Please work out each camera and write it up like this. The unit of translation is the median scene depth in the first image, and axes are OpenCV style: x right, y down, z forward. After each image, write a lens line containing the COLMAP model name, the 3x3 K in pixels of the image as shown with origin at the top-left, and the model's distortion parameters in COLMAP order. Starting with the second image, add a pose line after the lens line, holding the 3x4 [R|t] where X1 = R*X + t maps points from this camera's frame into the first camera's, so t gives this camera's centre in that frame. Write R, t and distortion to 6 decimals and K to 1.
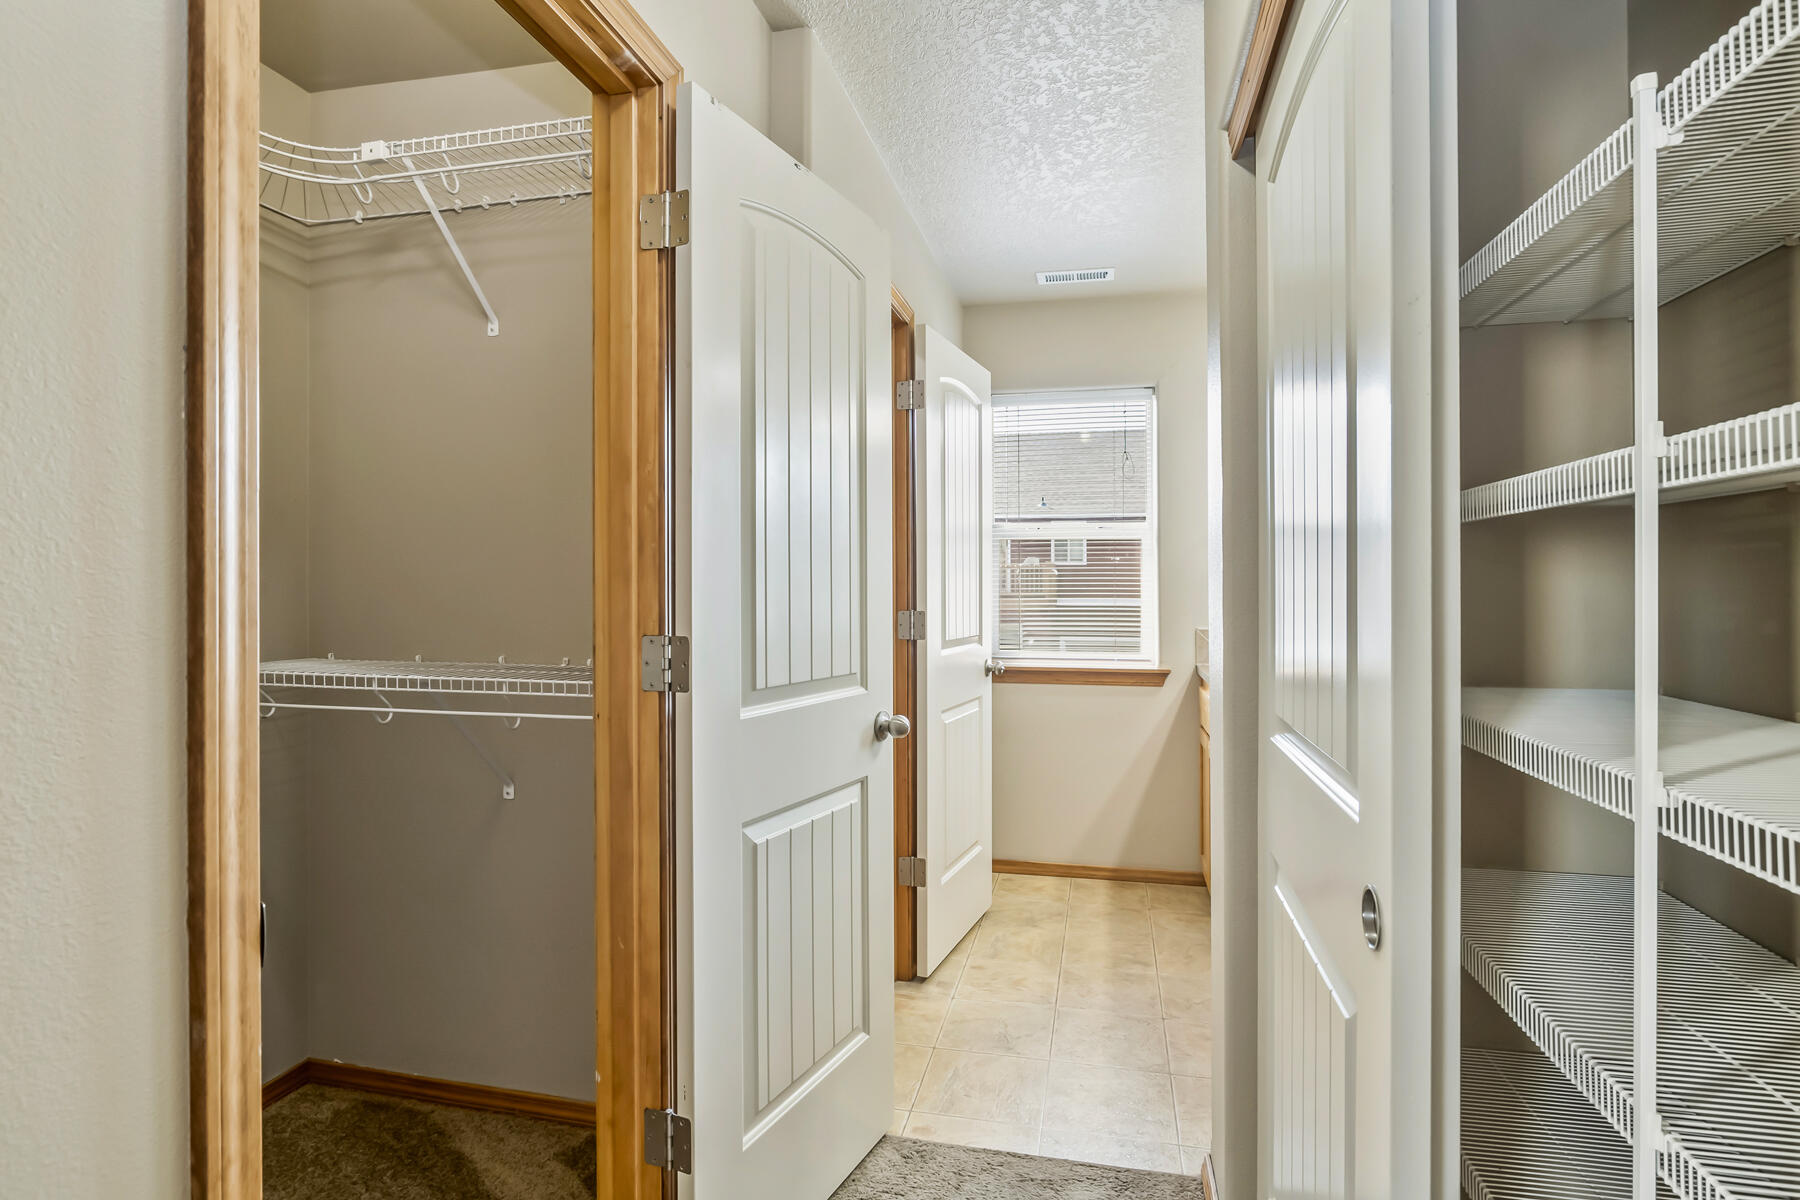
lens RADIAL K [[912.2, 0, 898.0], [0, 912.2, 604.0], [0, 0, 1]] dist [-0.010652, 0.001413]
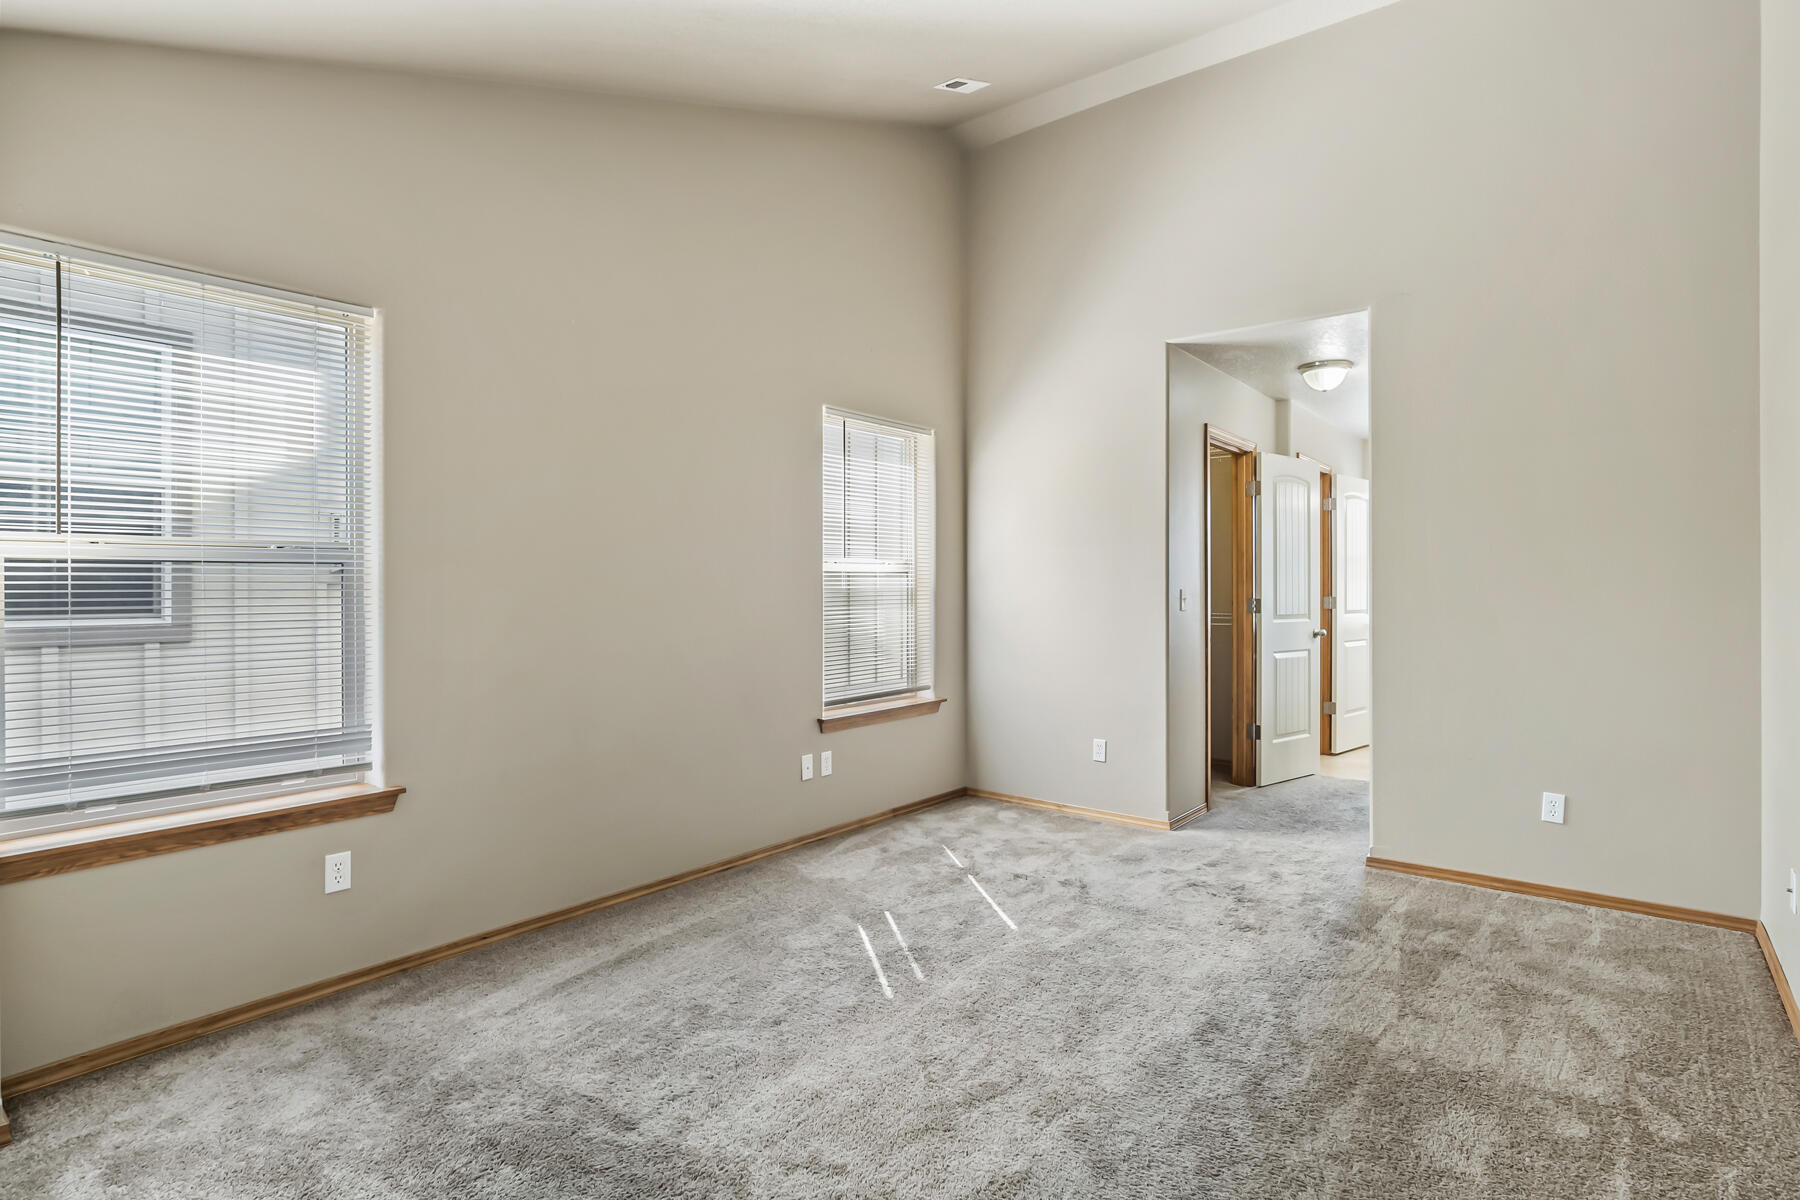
lens RADIAL K [[912.2, 0, 898.0], [0, 912.2, 604.0], [0, 0, 1]] dist [-0.010652, 0.001413]
pose [[0.903059, 0.003543, -0.429503, 0.018385], [-0.005742, 0.999976, -0.003823, 0.041105], [0.429479, 0.005919, 0.903058, -1.585905]]
